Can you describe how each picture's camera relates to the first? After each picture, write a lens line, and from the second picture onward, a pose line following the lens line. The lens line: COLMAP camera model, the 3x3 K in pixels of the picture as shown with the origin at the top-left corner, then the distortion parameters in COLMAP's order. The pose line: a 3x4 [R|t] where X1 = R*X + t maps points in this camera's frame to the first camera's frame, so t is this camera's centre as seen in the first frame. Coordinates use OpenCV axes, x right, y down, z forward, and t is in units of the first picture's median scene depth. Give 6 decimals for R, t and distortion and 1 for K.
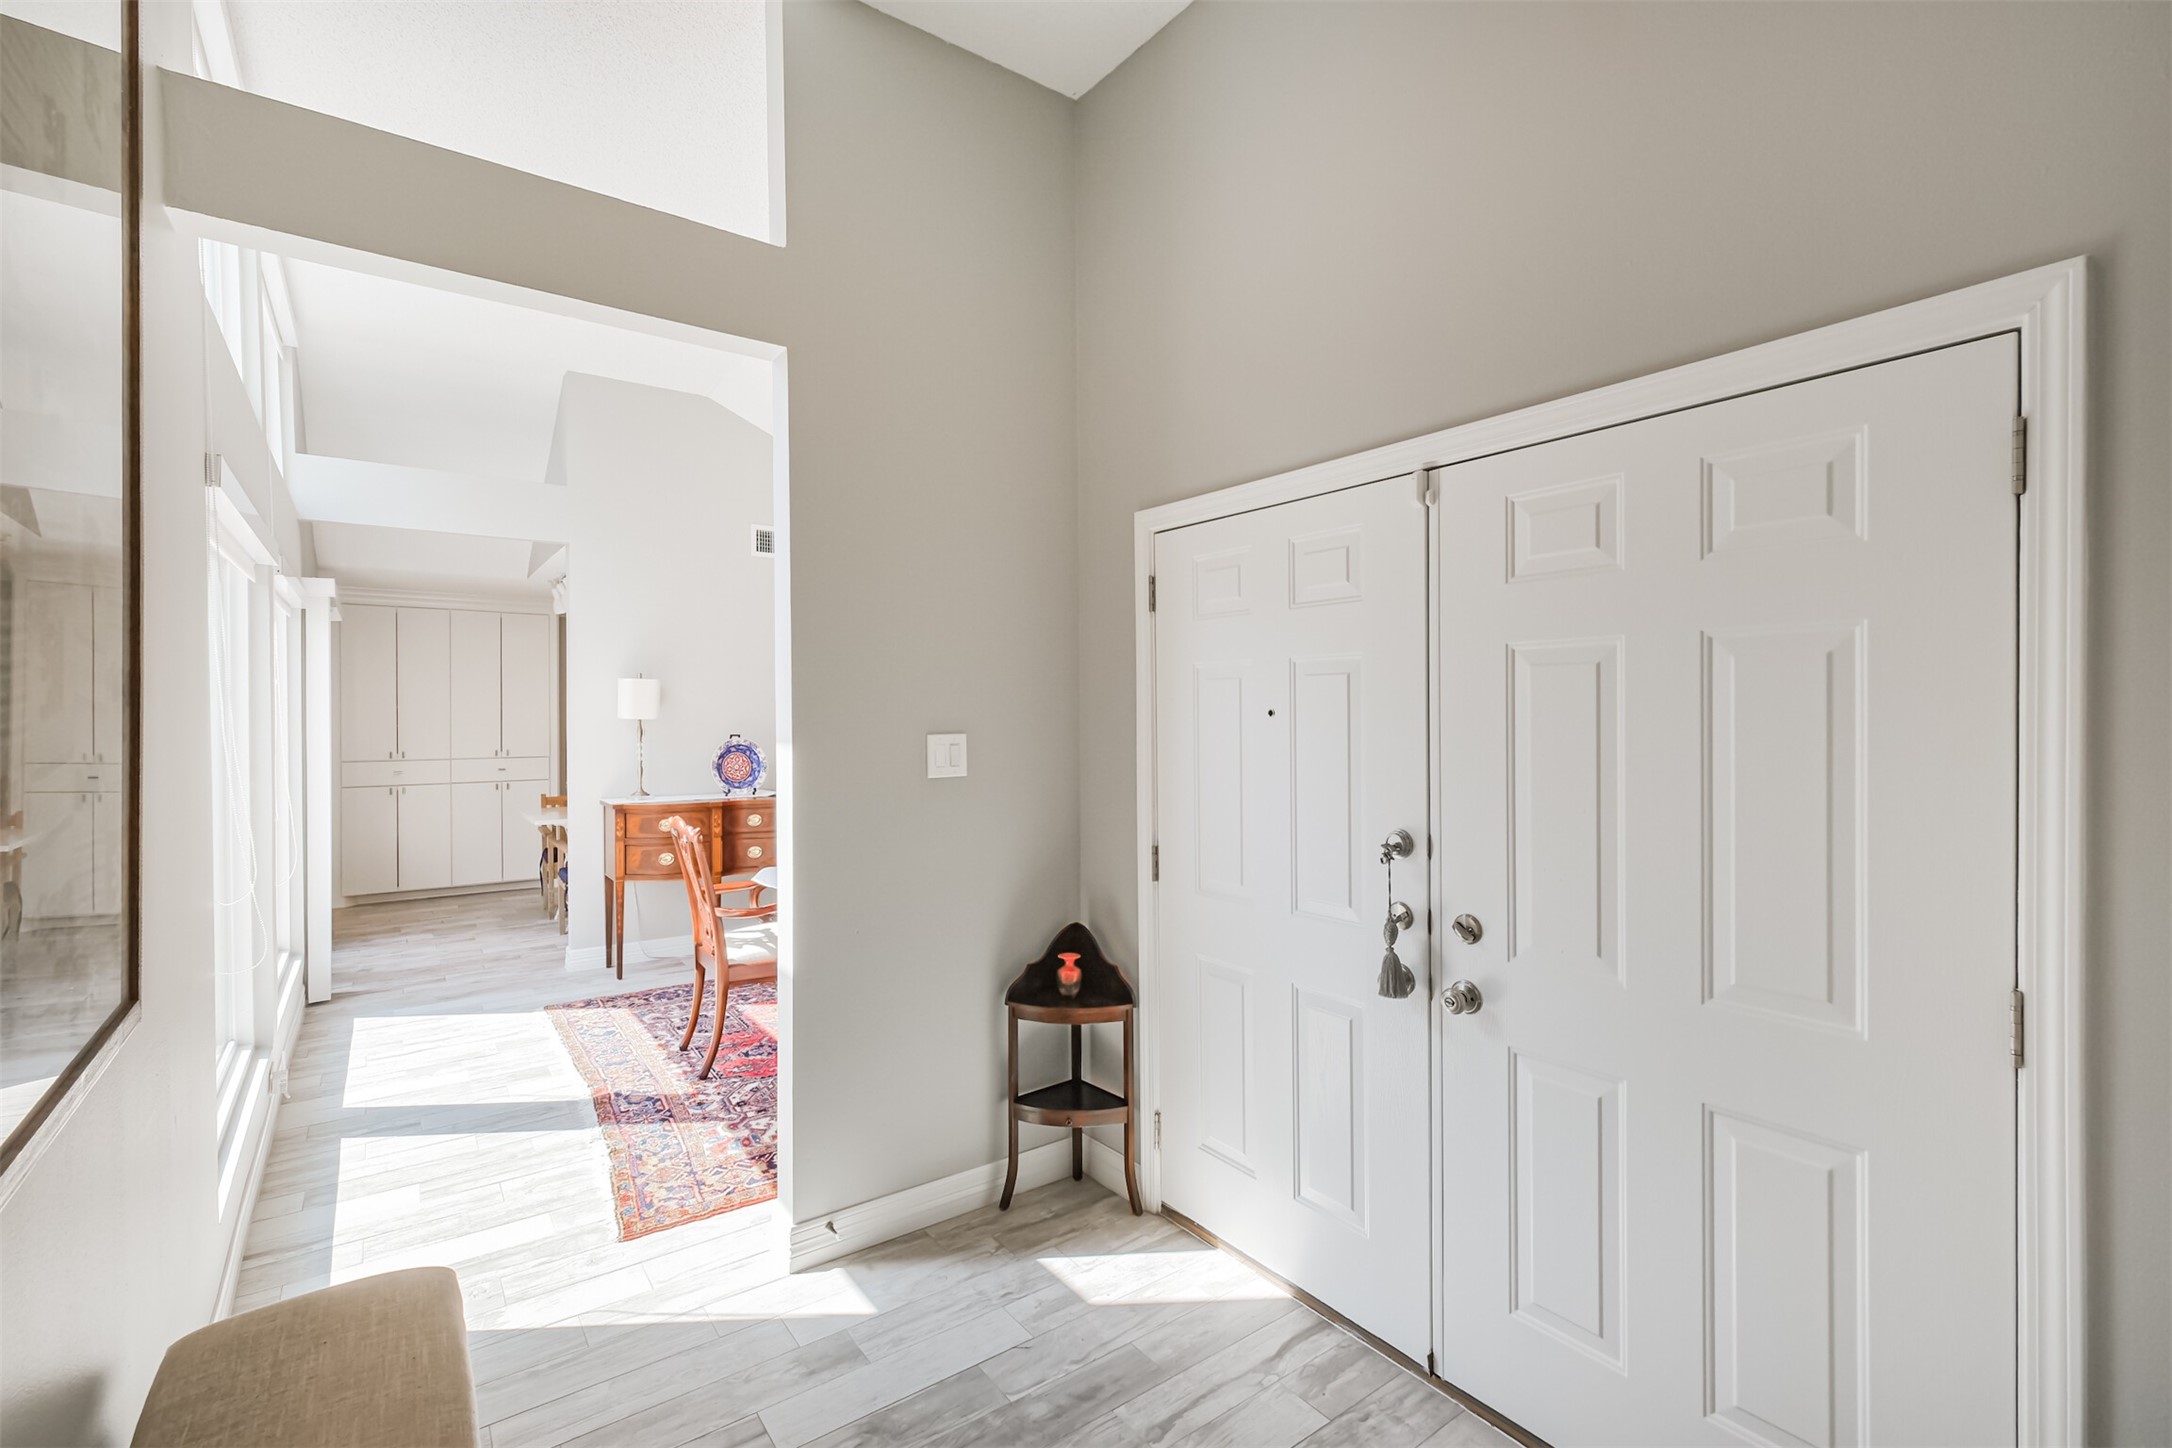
lens RADIAL K [[974.7, 0, 1079.5], [0, 974.7, 720.1], [0, 0, 1]] dist [0.007928, -0.000232]
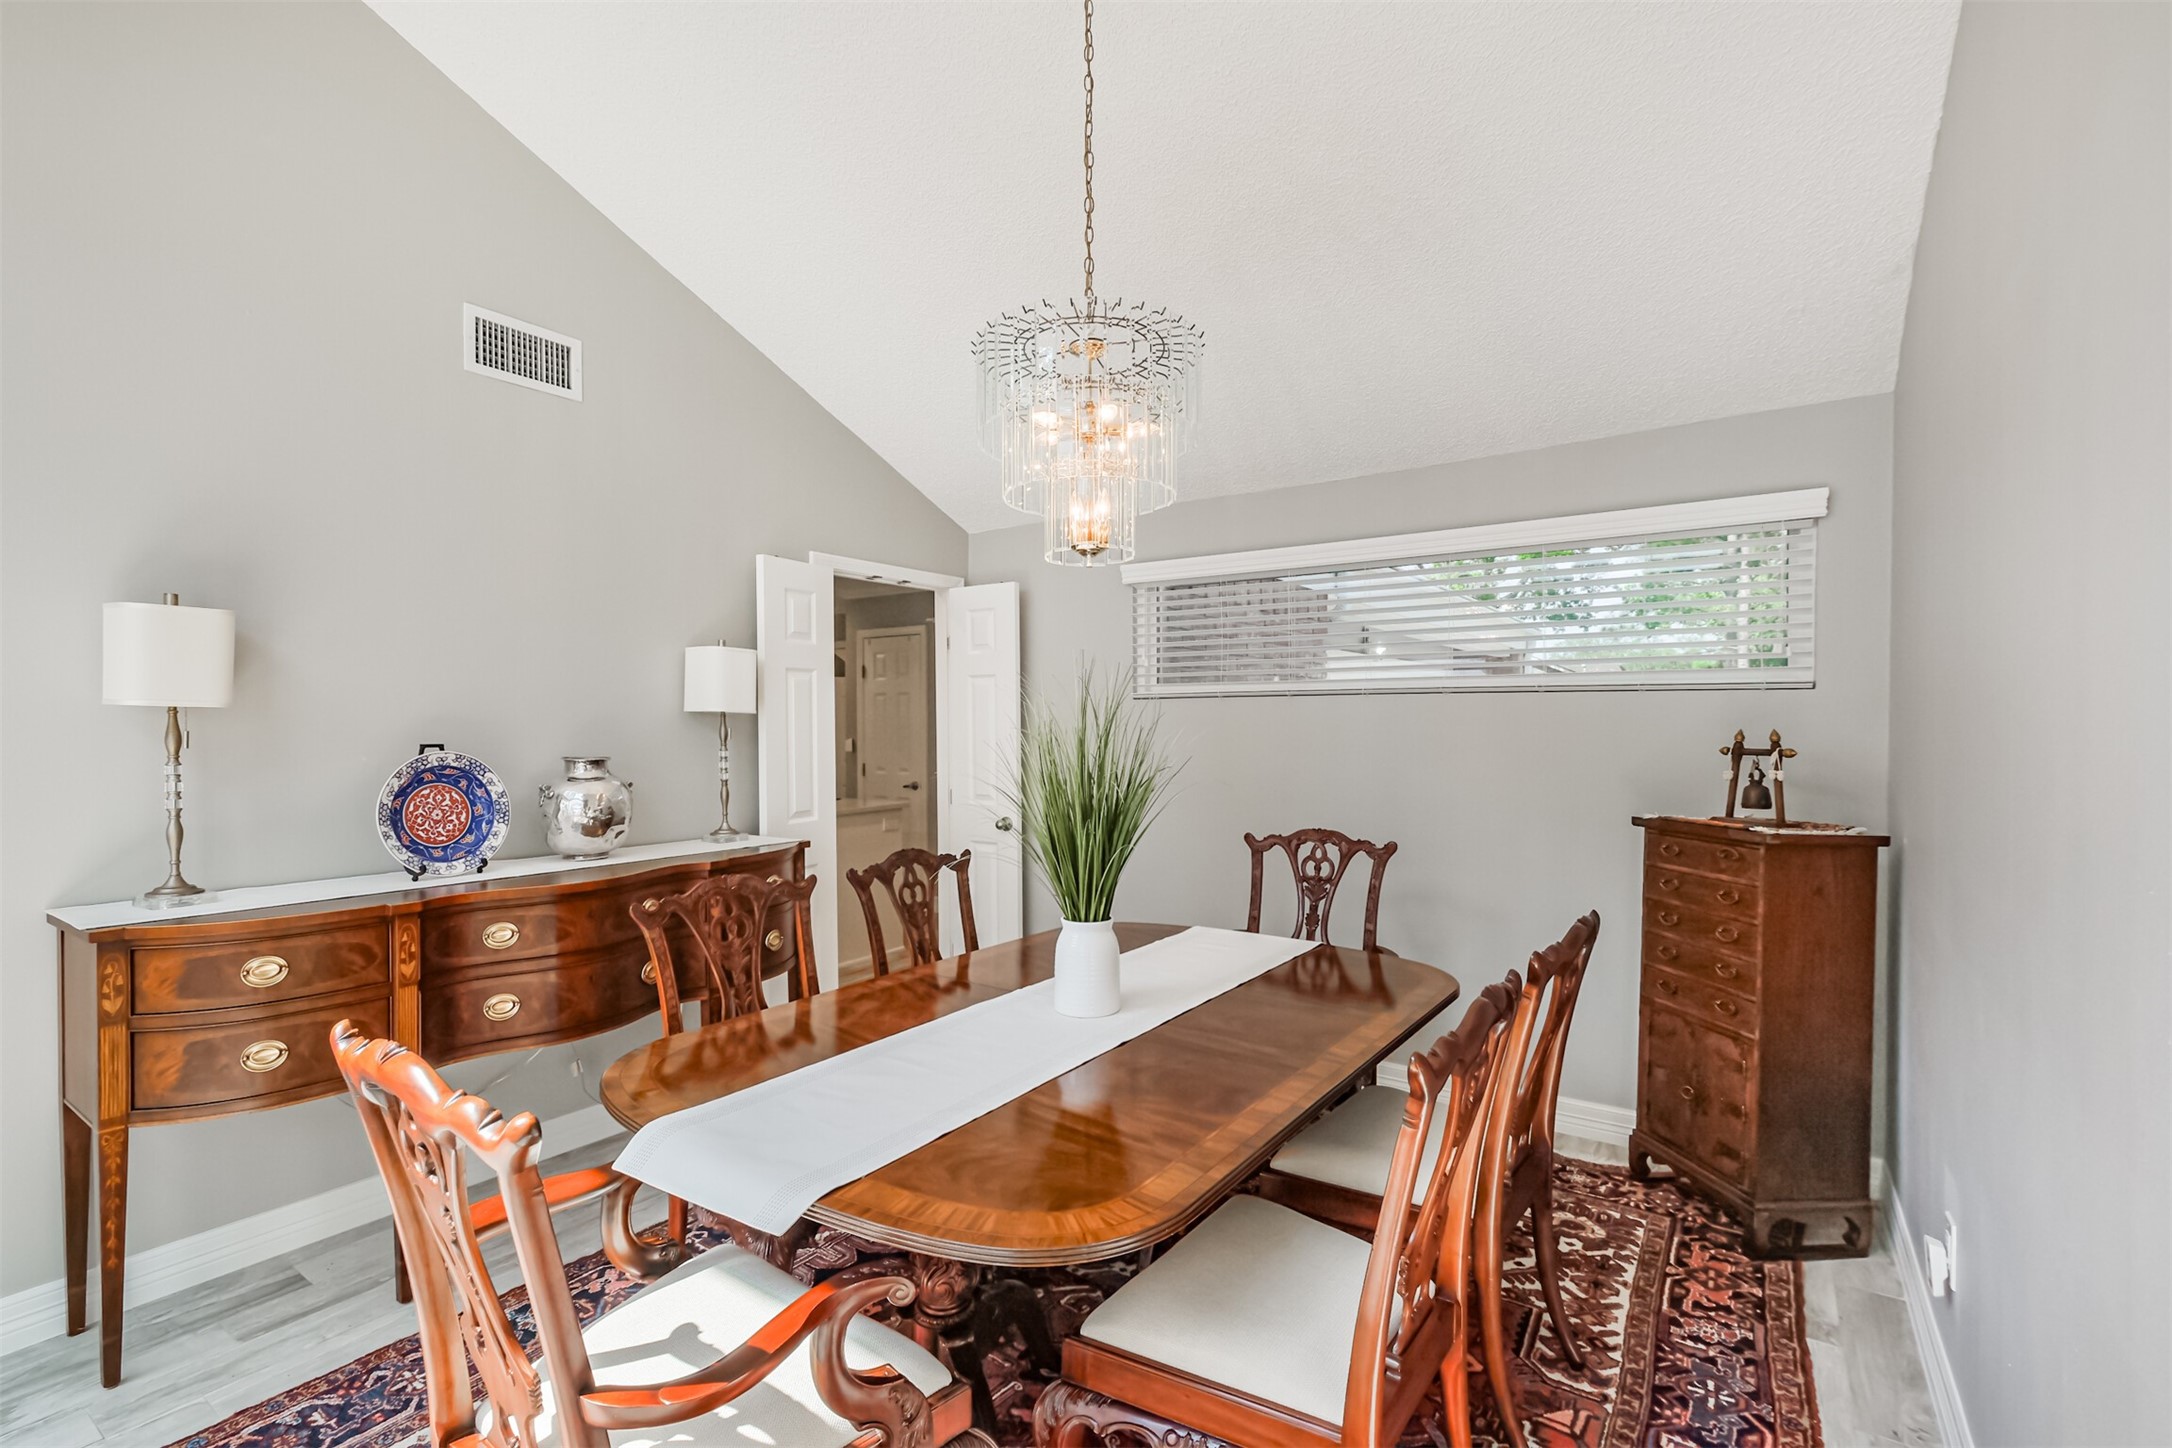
lens RADIAL K [[974.7, 0, 1082.3], [0, 974.7, 733.8], [0, 0, 1]] dist [0.007928, -0.000232]
pose [[0.939923, -0.002483, 0.341377, -0.234682], [0.000607, 0.999984, 0.005605, 0.008059], [-0.341386, -0.005061, 0.939910, 0.487838]]
